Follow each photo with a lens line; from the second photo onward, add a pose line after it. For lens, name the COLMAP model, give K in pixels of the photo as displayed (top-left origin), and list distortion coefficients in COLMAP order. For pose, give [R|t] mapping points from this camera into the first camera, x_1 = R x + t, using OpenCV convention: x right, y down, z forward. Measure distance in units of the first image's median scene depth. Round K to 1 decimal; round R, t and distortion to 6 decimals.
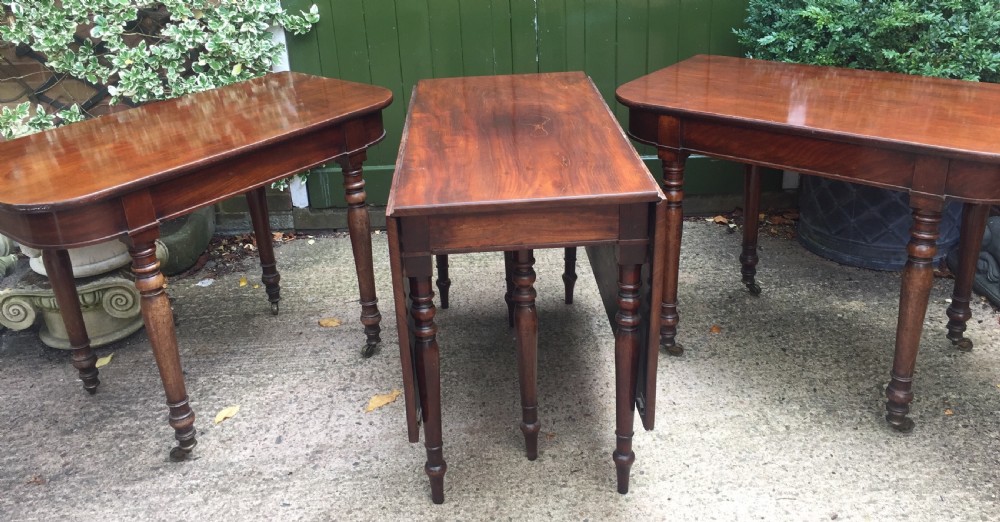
lens RADIAL K [[855.1, 0, 506.2], [0, 855.1, 230.4], [0, 0, 1]] dist [0.078588, -0.109133]
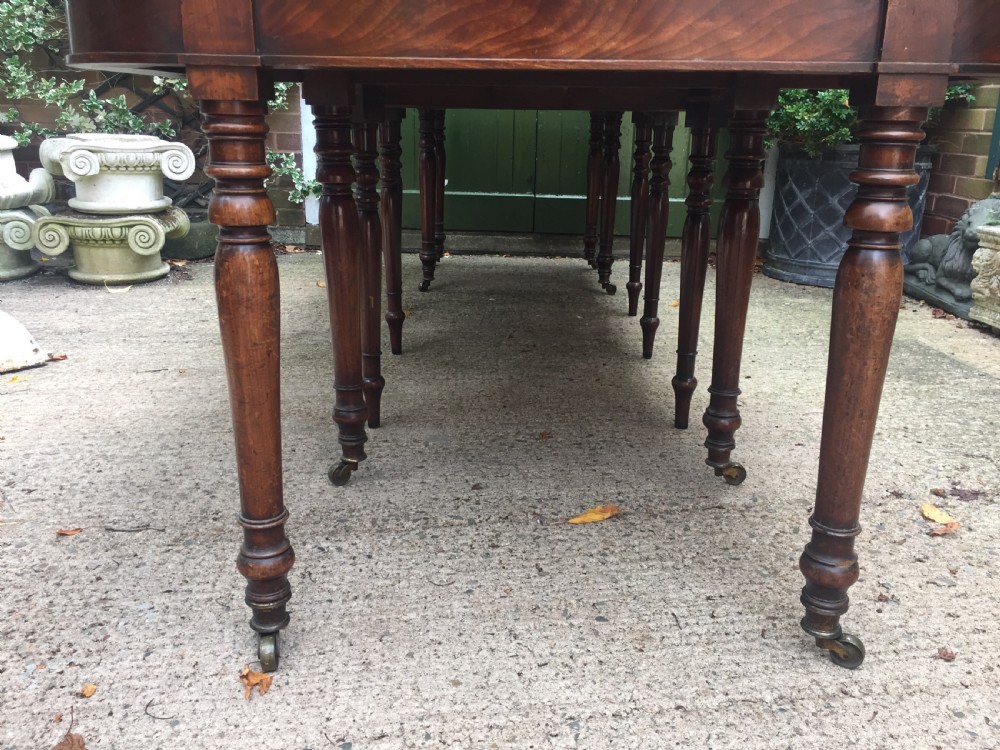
lens RADIAL K [[855.9, 0, 506.3], [0, 855.9, 377.9], [0, 0, 1]] dist [0.077199, -0.108853]
pose [[0.996614, 0.077210, -0.028255, 0.073272], [-0.079517, 0.992530, -0.092532, 0.347628], [0.020900, 0.094466, 0.995309, -0.097401]]
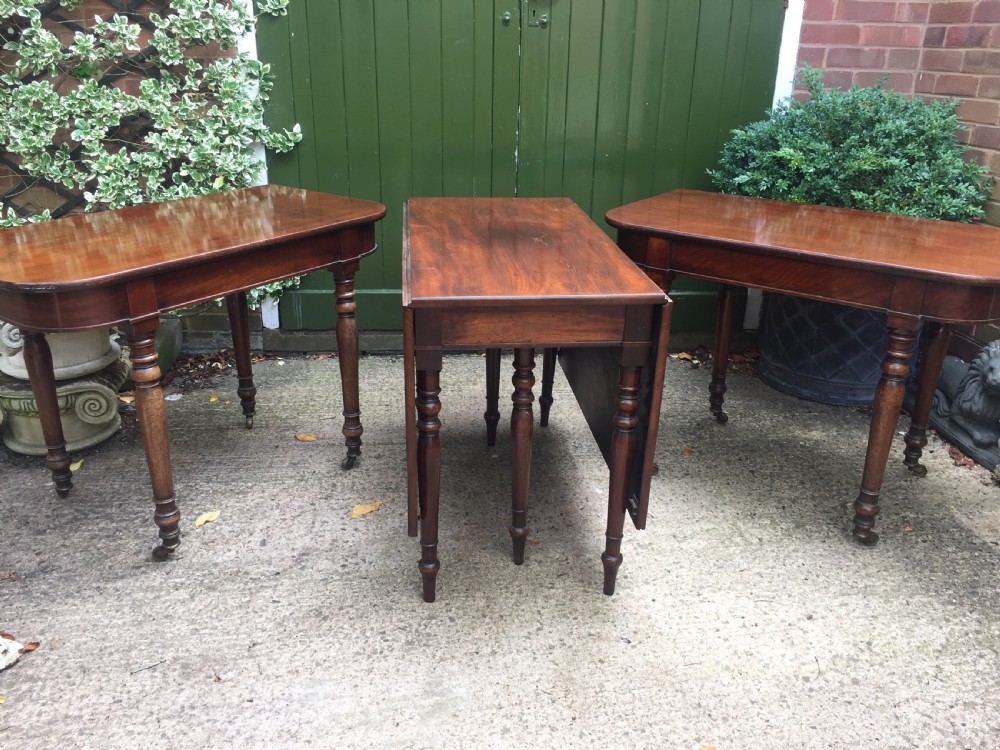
lens RADIAL K [[855.9, 0, 506.9], [0, 855.9, 374.2], [0, 0, 1]] dist [0.077199, -0.108853]
pose [[0.996285, 0.035766, 0.078334, -0.060805], [-0.034153, 0.999178, -0.021843, 0.053839], [-0.079051, 0.019087, 0.996688, -0.018259]]
